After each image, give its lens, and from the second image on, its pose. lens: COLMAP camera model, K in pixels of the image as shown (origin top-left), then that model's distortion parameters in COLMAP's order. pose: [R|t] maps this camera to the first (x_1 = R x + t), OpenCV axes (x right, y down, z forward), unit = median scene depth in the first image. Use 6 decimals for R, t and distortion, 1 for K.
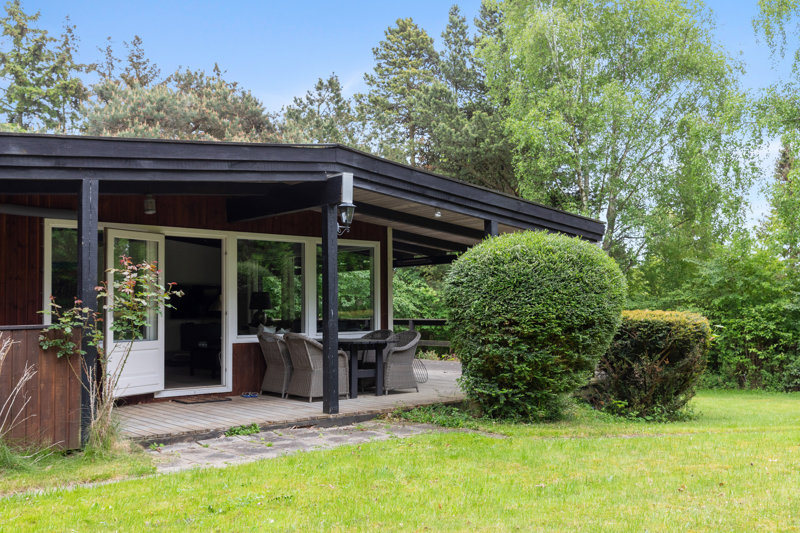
lens RADIAL K [[773.0, 0, 400.0], [0, 773.0, 266.5], [0, 0, 1]] dist [0.002819, 0.012187]
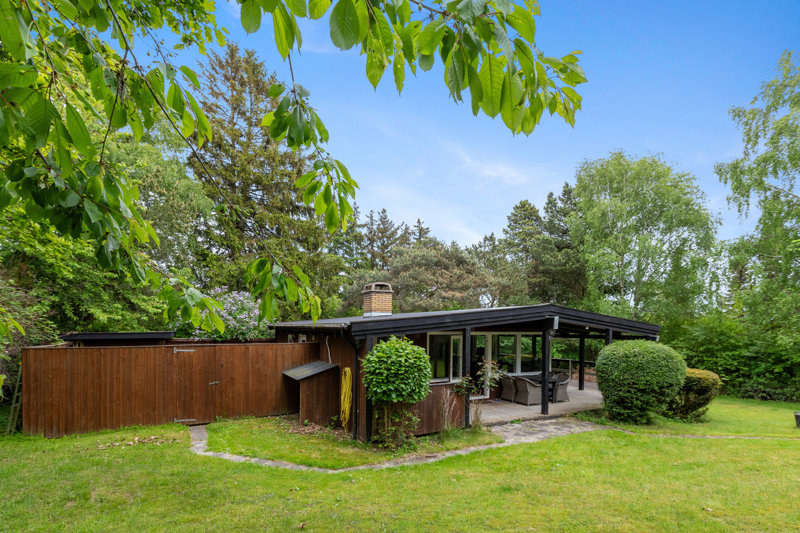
lens RADIAL K [[387.5, 0, 400.5], [0, 387.5, 326.9], [0, 0, 1]] dist [-0.000723, -0.000381]
pose [[0.972848, 0.014452, -0.230994, -0.097347], [-0.003273, 0.998808, 0.048705, -0.054302], [0.231422, -0.046627, 0.971735, -0.104766]]
